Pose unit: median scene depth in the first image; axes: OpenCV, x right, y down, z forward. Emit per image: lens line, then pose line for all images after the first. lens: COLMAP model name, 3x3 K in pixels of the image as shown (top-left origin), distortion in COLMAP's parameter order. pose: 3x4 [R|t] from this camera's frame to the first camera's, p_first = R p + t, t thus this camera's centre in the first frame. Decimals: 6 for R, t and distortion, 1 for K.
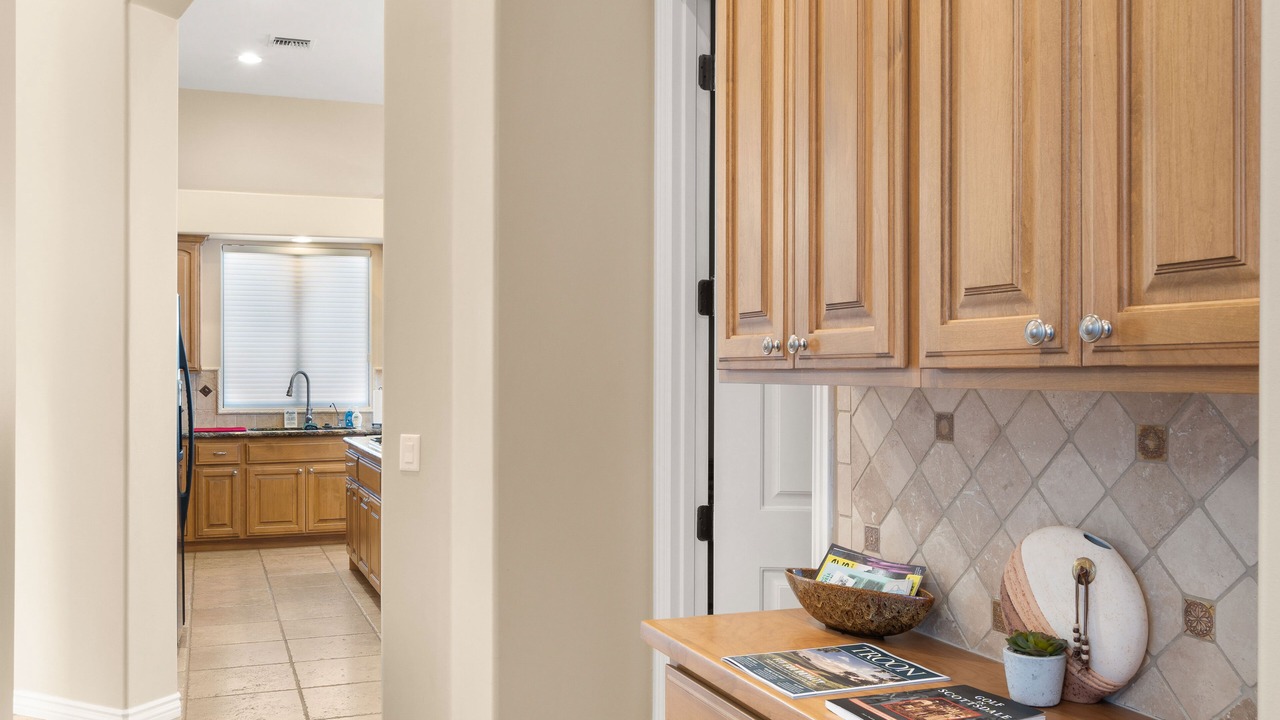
lens RADIAL K [[1165.5, 0, 638.6], [0, 1165.5, 359.2], [0, 0, 1]] dist [-0.015439, -0.002605]
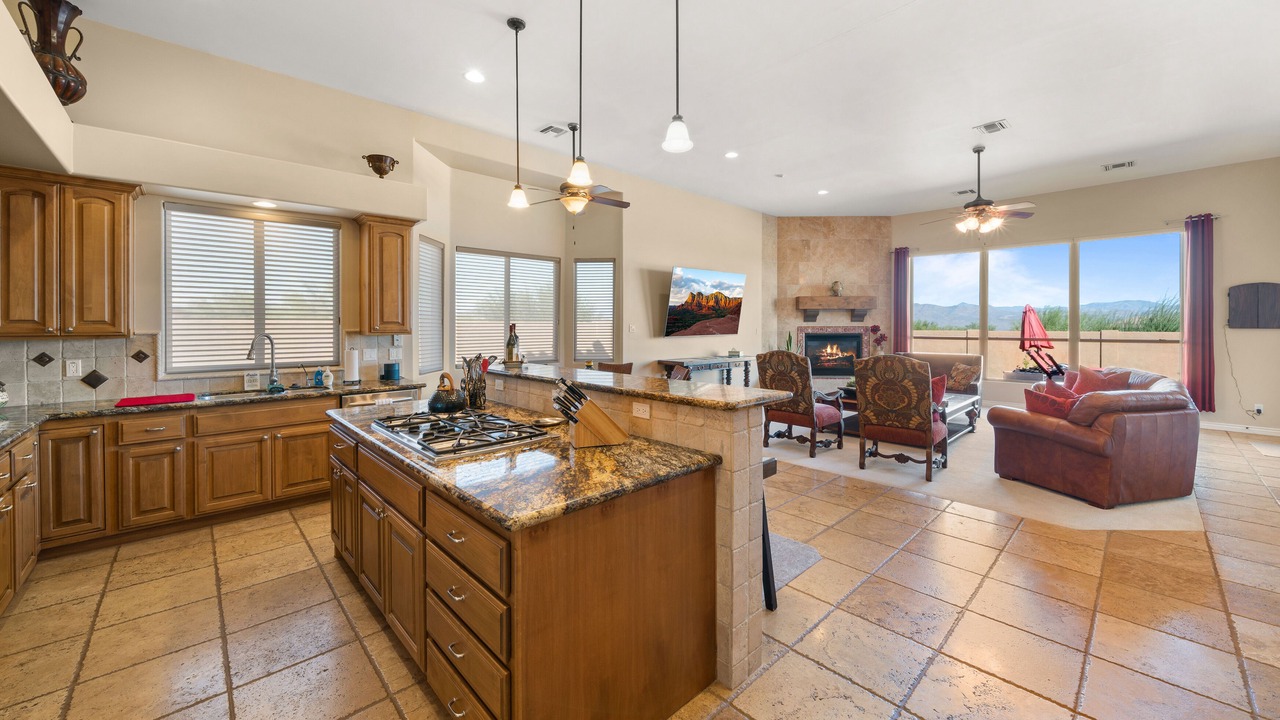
lens RADIAL K [[462.7, 0, 627.4], [0, 462.7, 321.9], [0, 0, 1]] dist [-0.009166, -0.001302]
pose [[0.920937, -0.001821, 0.389707, -0.160742], [0.000828, 0.999996, 0.002716, -0.001035], [-0.389710, -0.002178, 0.920935, 0.527376]]
